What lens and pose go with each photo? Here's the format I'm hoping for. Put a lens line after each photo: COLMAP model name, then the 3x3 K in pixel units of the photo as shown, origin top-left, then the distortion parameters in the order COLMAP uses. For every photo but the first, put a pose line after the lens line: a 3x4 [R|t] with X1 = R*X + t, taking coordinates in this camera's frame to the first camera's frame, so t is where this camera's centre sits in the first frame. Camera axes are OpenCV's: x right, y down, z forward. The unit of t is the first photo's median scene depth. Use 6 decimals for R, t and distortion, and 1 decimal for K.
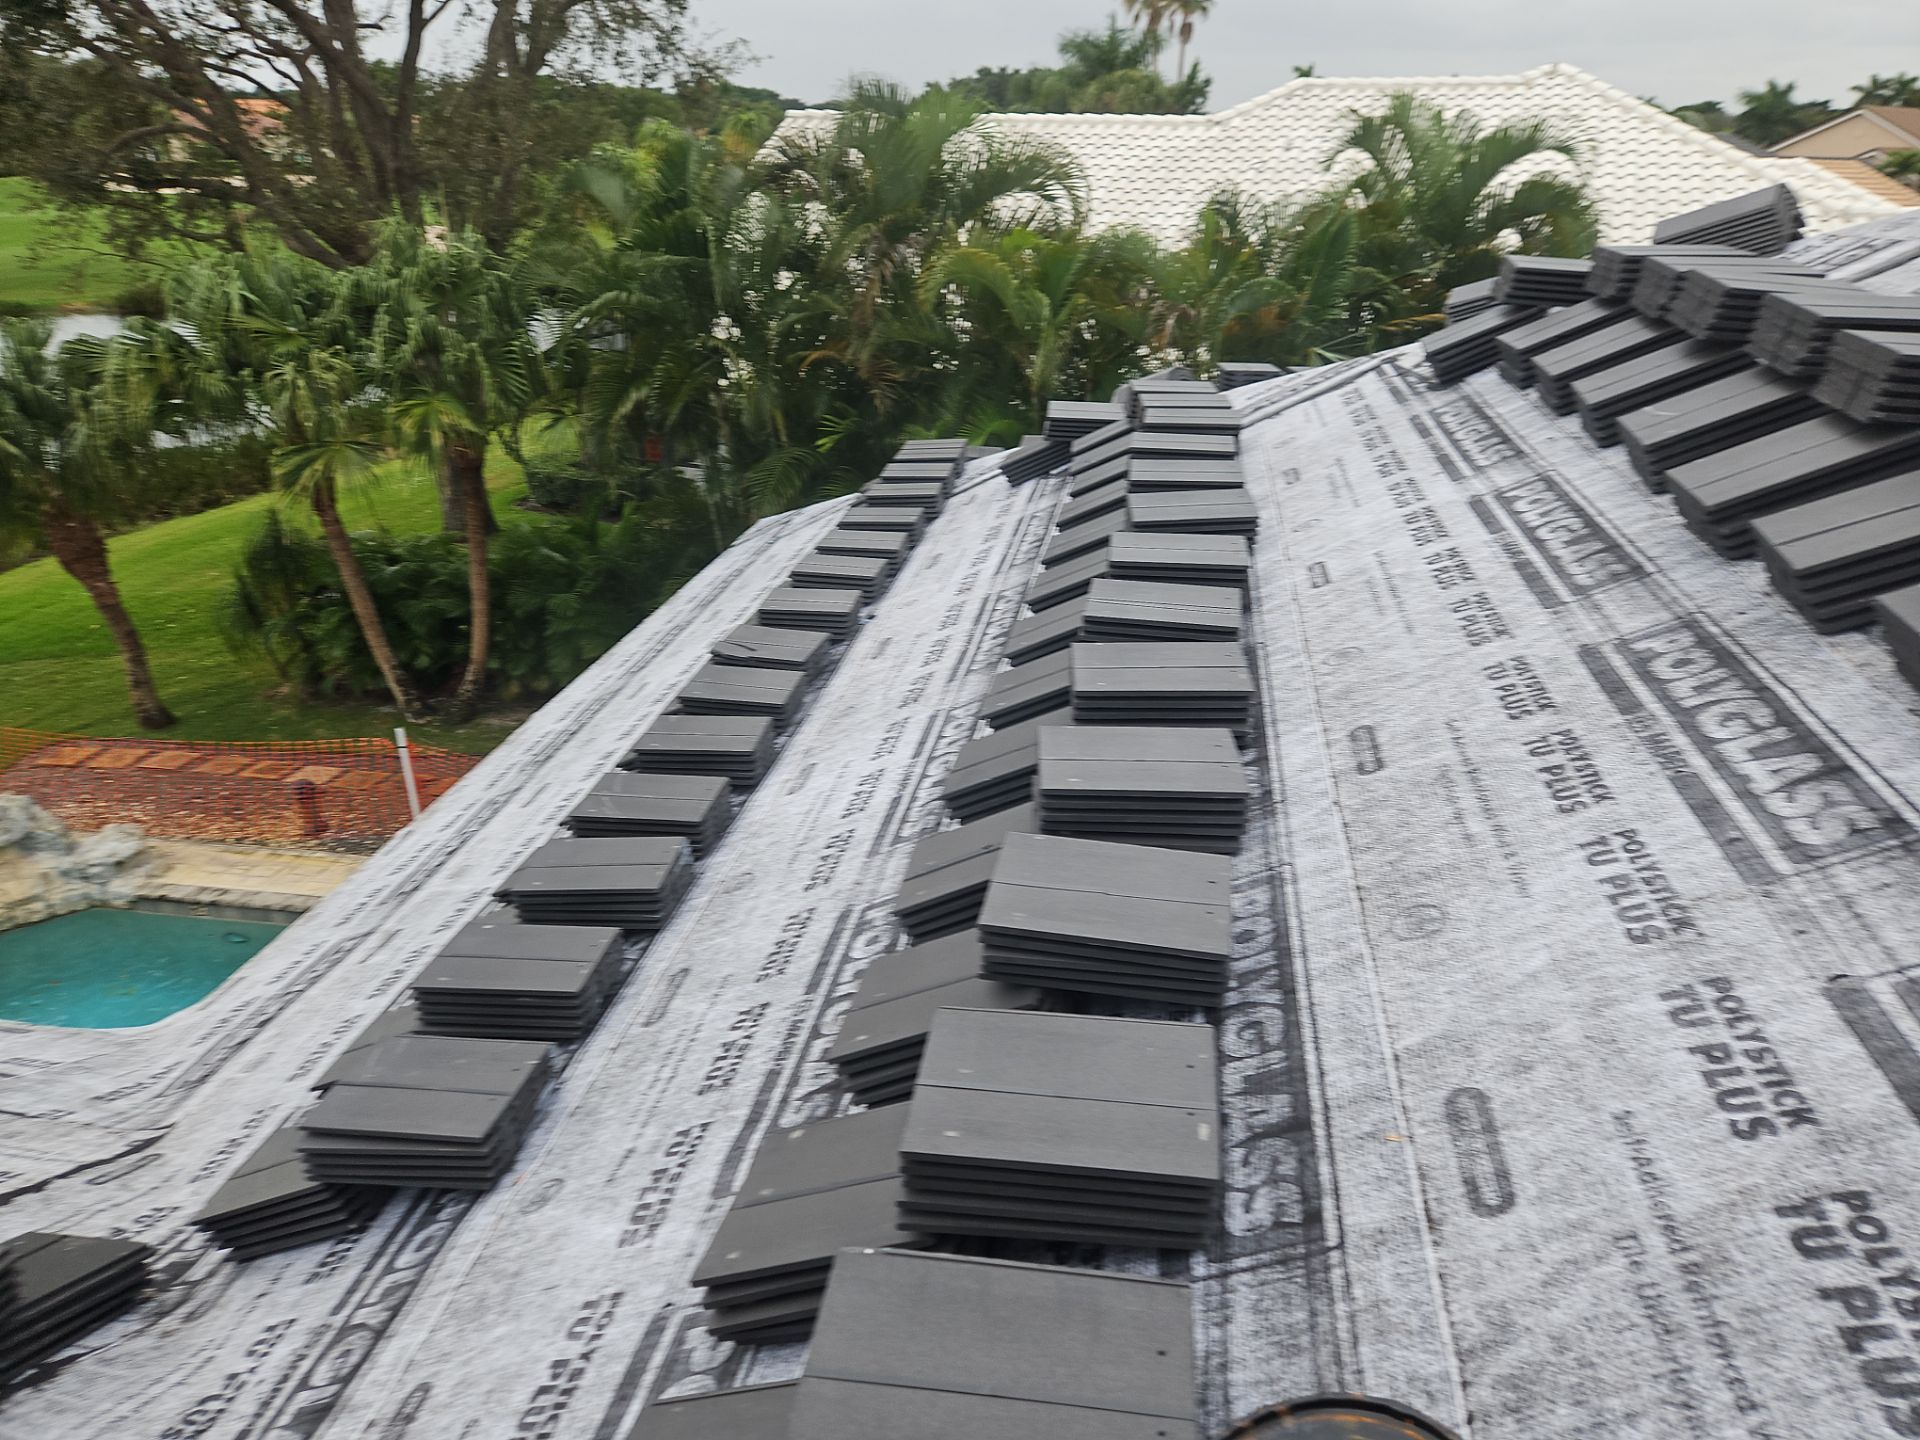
lens RADIAL K [[1321.5, 0, 972.3], [0, 1321.5, 715.2], [0, 0, 1]] dist [0.102756, -0.100577]
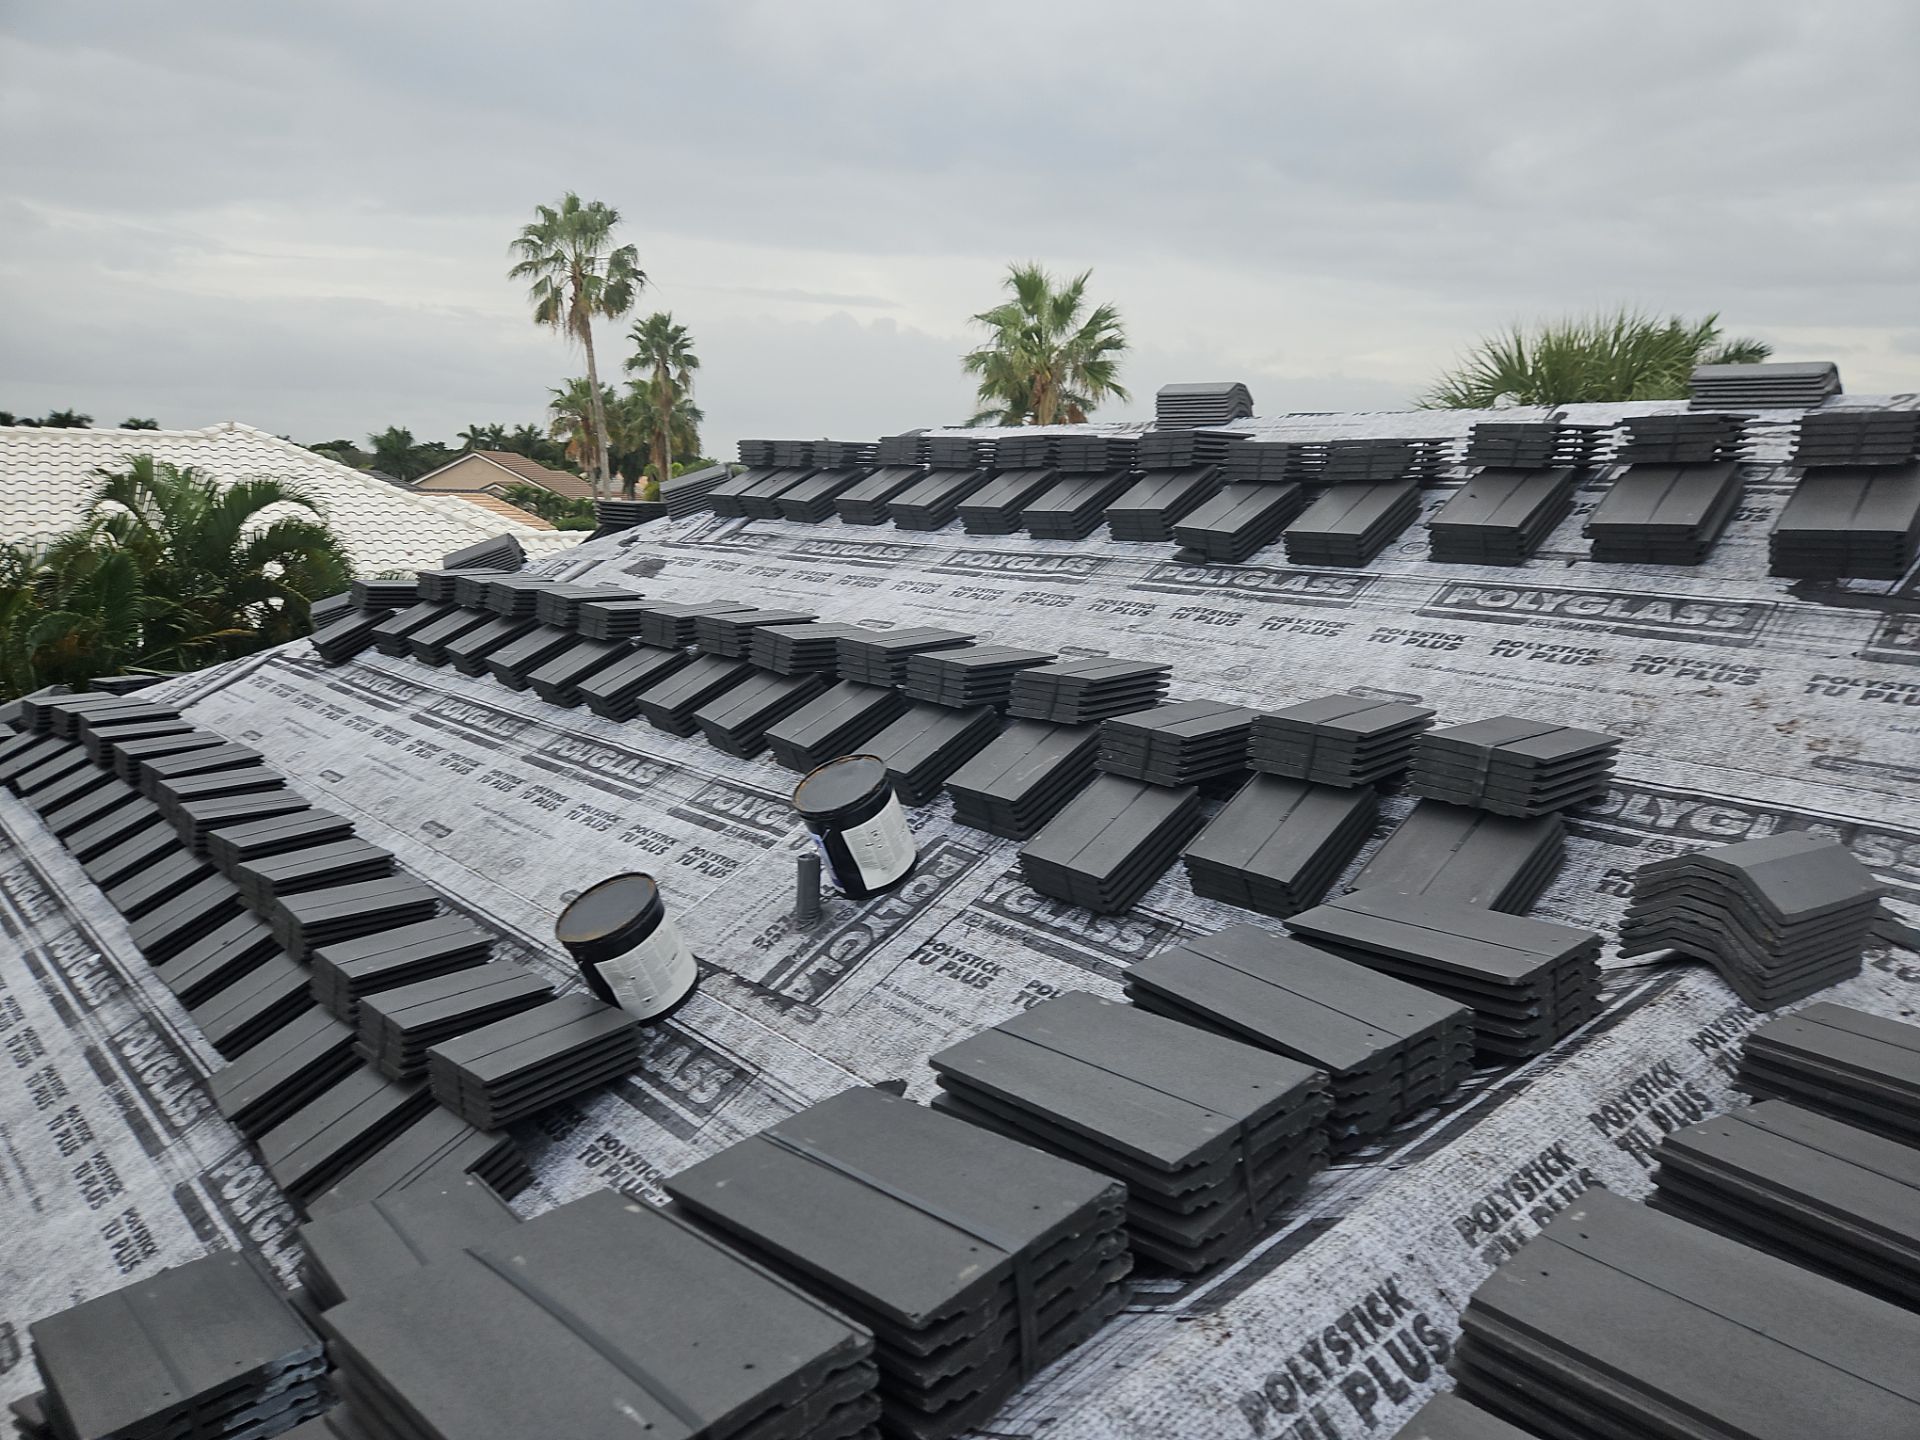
lens RADIAL K [[1321.5, 0, 972.3], [0, 1321.5, 715.2], [0, 0, 1]] dist [0.102756, -0.100577]
pose [[0.624549, -0.146896, 0.767046, -0.480994], [0.312151, 0.947242, -0.072757, 0.180213], [-0.715891, 0.284875, 0.637453, -0.577598]]
